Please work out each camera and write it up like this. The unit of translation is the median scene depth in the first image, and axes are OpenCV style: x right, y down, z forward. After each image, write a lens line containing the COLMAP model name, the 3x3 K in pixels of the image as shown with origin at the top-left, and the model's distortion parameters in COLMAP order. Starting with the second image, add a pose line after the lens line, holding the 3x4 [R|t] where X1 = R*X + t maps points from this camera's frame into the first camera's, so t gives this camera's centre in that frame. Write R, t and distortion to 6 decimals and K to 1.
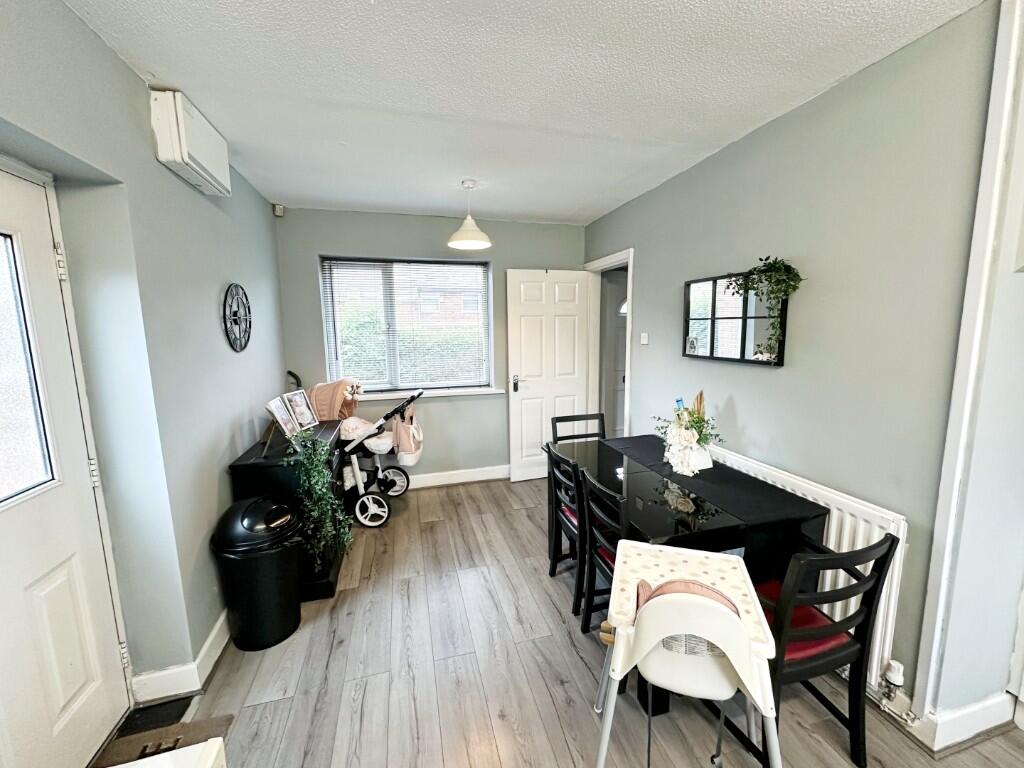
lens RADIAL K [[406.1, 0, 513.9], [0, 406.1, 381.3], [0, 0, 1]] dist [-0.000905, -0.000274]
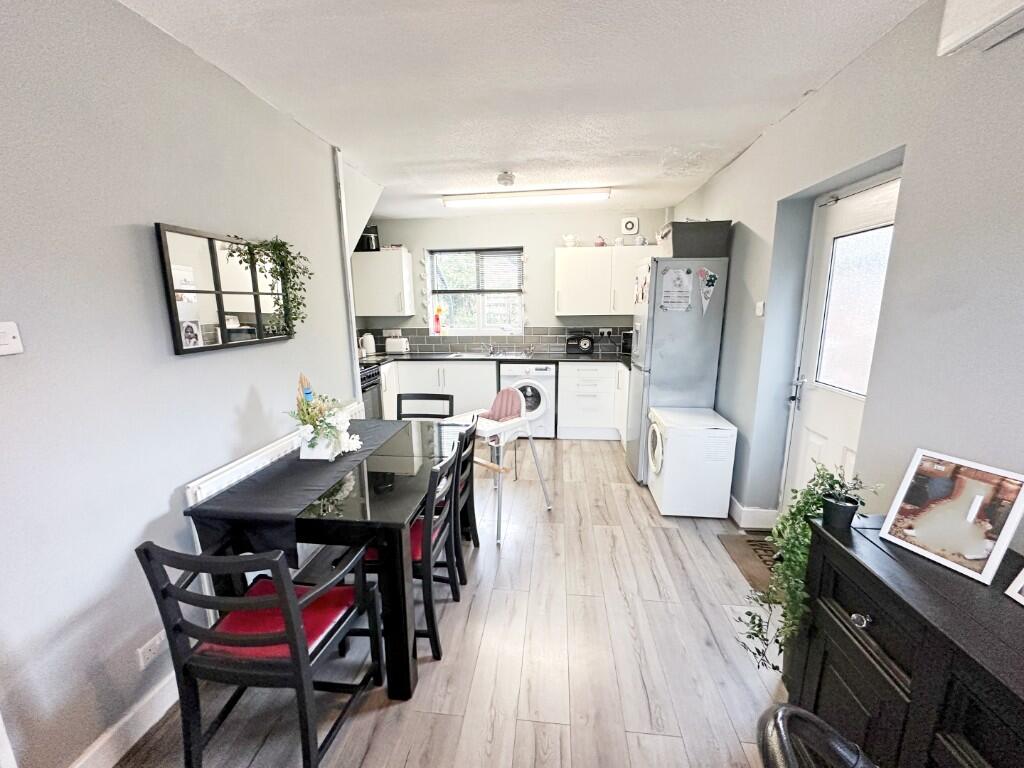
lens RADIAL K [[406.1, 0, 507.5], [0, 406.1, 381.0], [0, 0, 1]] dist [-0.000905, -0.000274]
pose [[-0.925107, -0.043513, 0.377205, -0.268068], [0.080067, 0.948720, 0.305810, -0.180477], [-0.371169, 0.313108, -0.874184, 1.454434]]
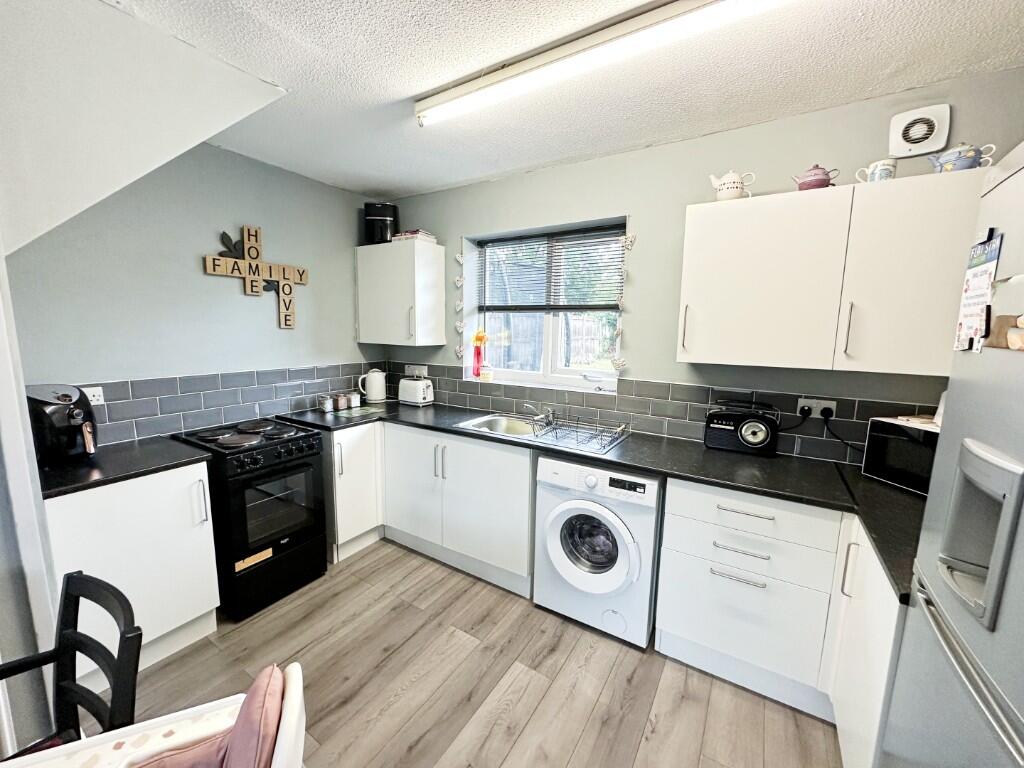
lens RADIAL K [[406.1, 0, 512.9], [0, 406.1, 384.7], [0, 0, 1]] dist [-0.000905, -0.000274]
pose [[-0.681436, -0.096150, 0.725535, -0.211996], [0.097216, 0.970657, 0.219942, -0.127548], [-0.725393, 0.220410, -0.652093, 1.056252]]
